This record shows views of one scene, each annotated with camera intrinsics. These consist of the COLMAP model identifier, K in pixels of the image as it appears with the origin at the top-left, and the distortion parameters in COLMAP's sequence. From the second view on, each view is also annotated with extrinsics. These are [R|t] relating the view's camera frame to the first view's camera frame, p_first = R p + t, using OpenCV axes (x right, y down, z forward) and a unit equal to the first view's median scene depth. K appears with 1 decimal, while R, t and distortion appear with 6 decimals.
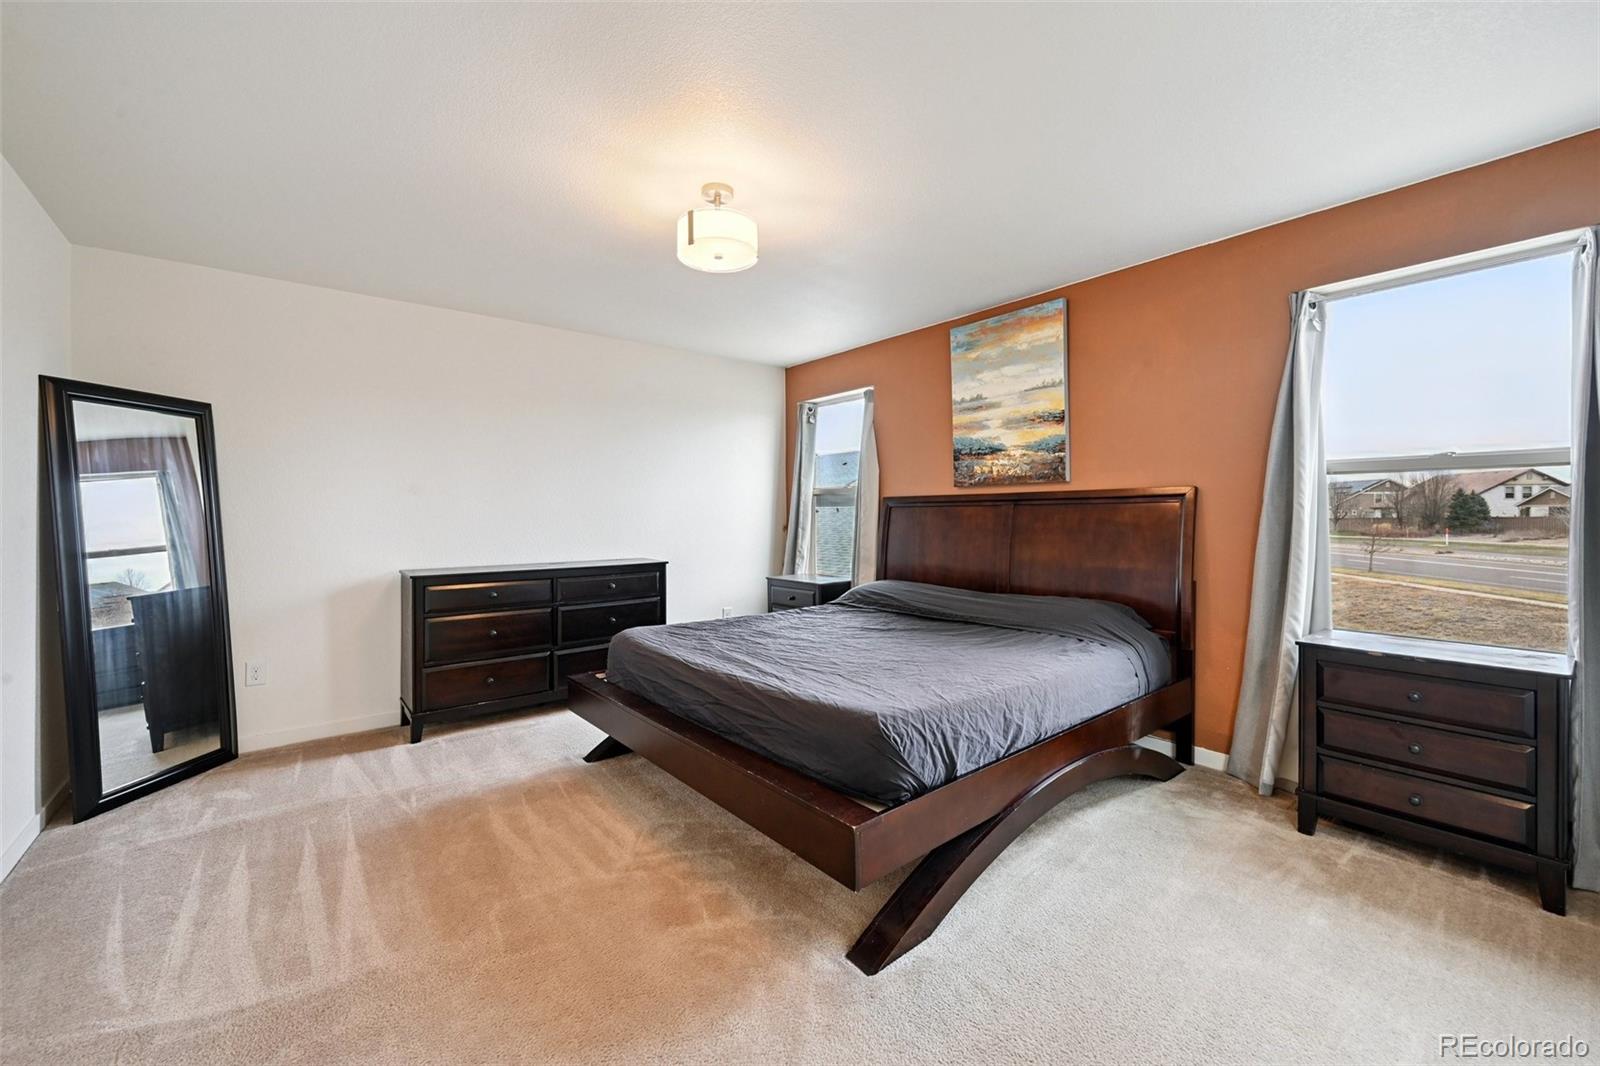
lens RADIAL K [[636.1, 0, 802.9], [0, 636.1, 527.3], [0, 0, 1]] dist [0.001883, 0.000066]
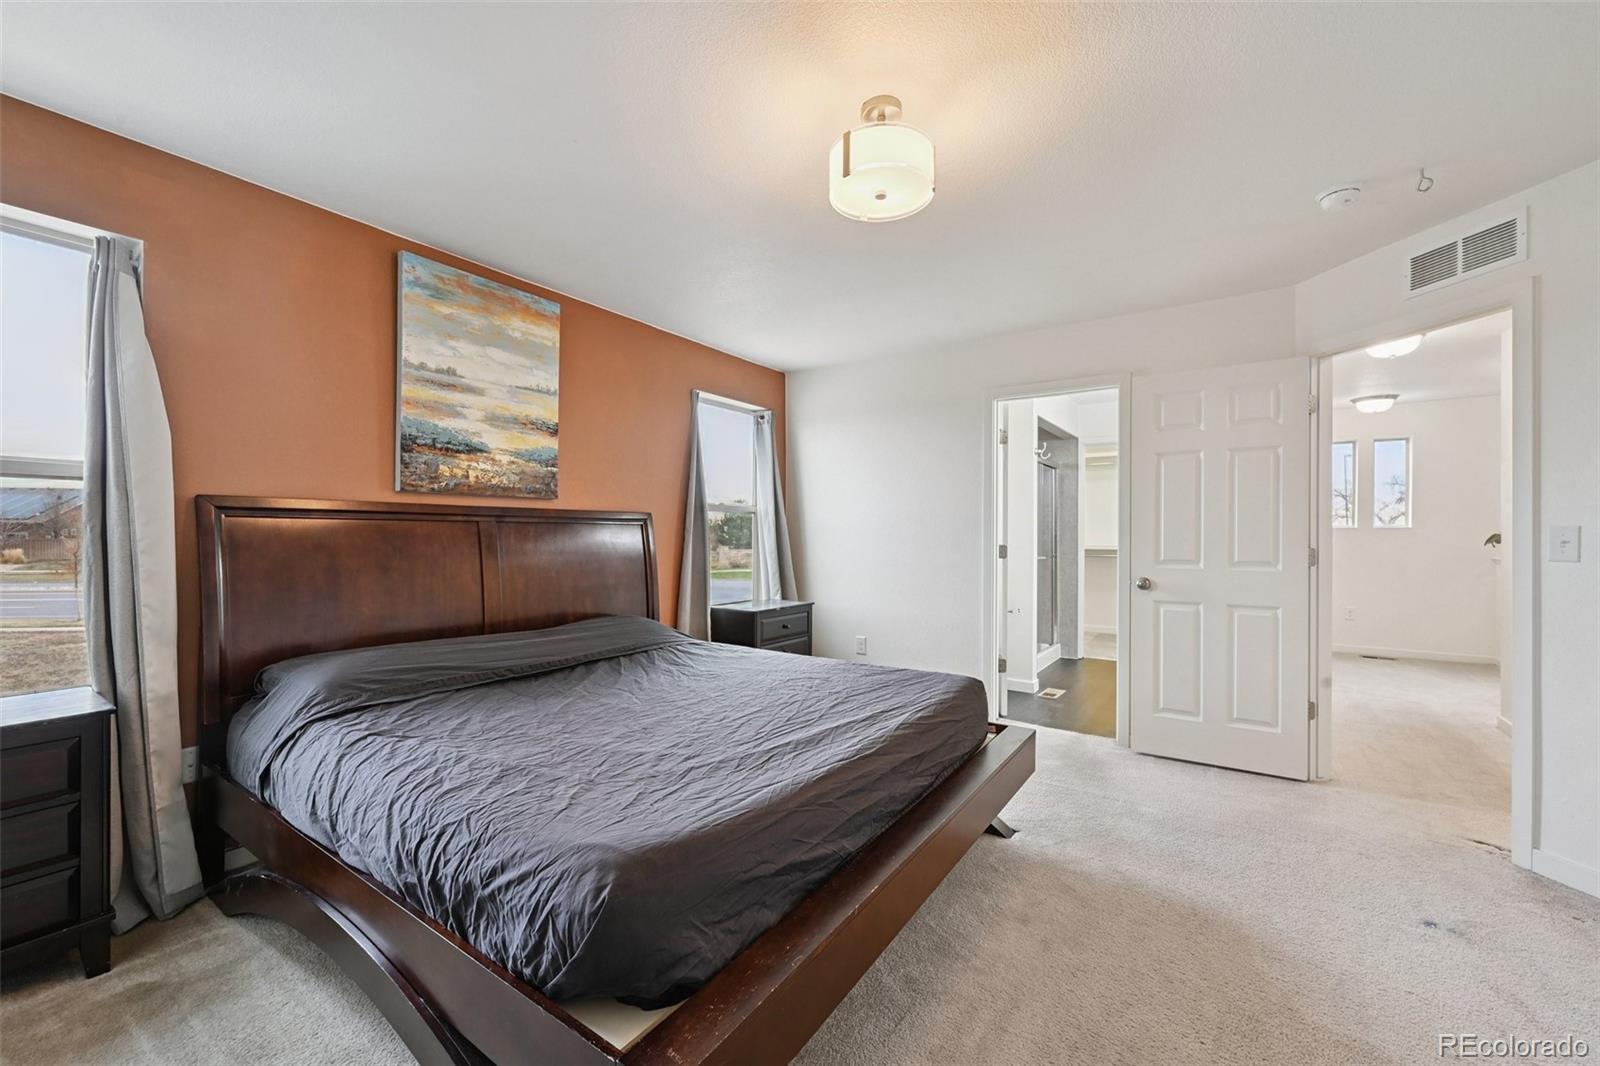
lens RADIAL K [[636.1, 0, 802.4], [0, 636.1, 540.2], [0, 0, 1]] dist [0.001883, 0.000066]
pose [[-0.277952, -0.002748, 0.960591, -0.546971], [0.017607, 0.999813, 0.007955, -0.011614], [-0.960434, 0.019124, -0.277852, 0.845642]]
